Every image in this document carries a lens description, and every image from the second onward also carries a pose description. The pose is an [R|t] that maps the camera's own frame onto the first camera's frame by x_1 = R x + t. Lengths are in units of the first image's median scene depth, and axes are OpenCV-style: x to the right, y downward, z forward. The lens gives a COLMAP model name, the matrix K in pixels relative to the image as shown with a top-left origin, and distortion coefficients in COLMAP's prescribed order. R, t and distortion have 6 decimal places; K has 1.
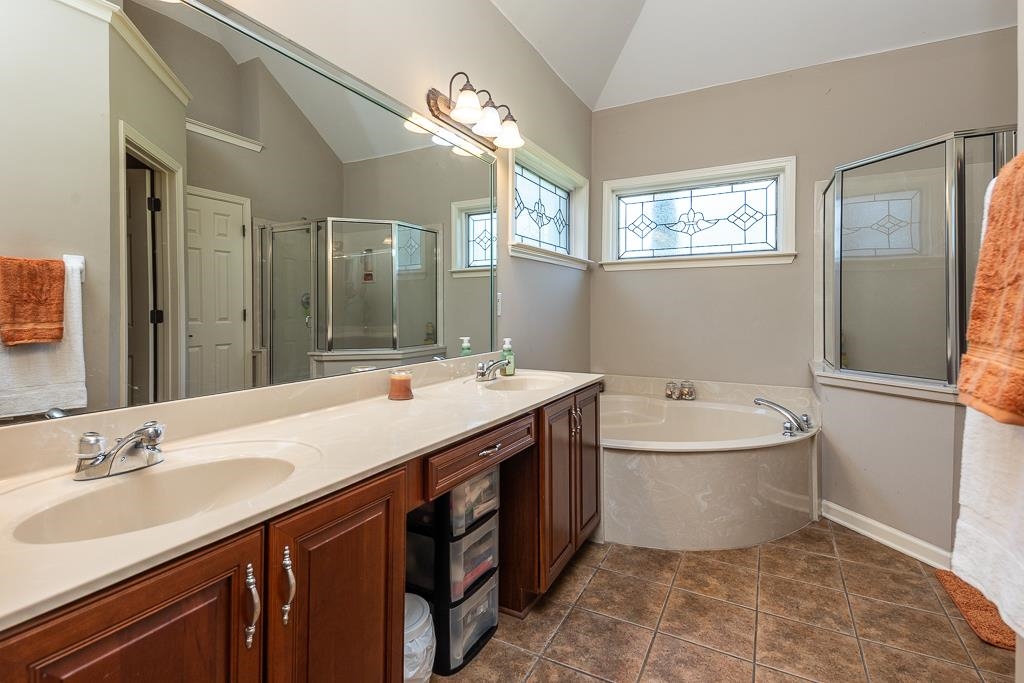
lens RADIAL K [[486.7, 0, 509.8], [0, 486.7, 311.8], [0, 0, 1]] dist [0.056886, -0.022254]
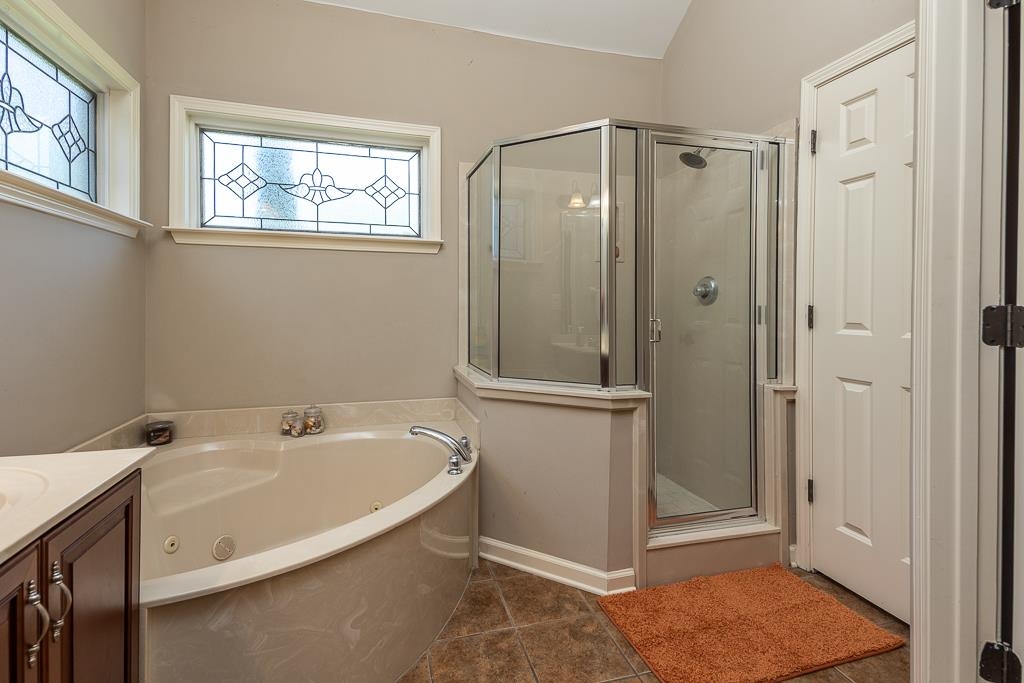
lens RADIAL K [[486.7, 0, 509.8], [0, 486.7, 311.8], [0, 0, 1]] dist [0.056886, -0.022254]
pose [[0.722226, 0.001003, 0.691657, 0.073718], [-0.004559, 0.999984, 0.003309, -0.000607], [-0.691642, -0.005543, 0.722219, 0.287602]]
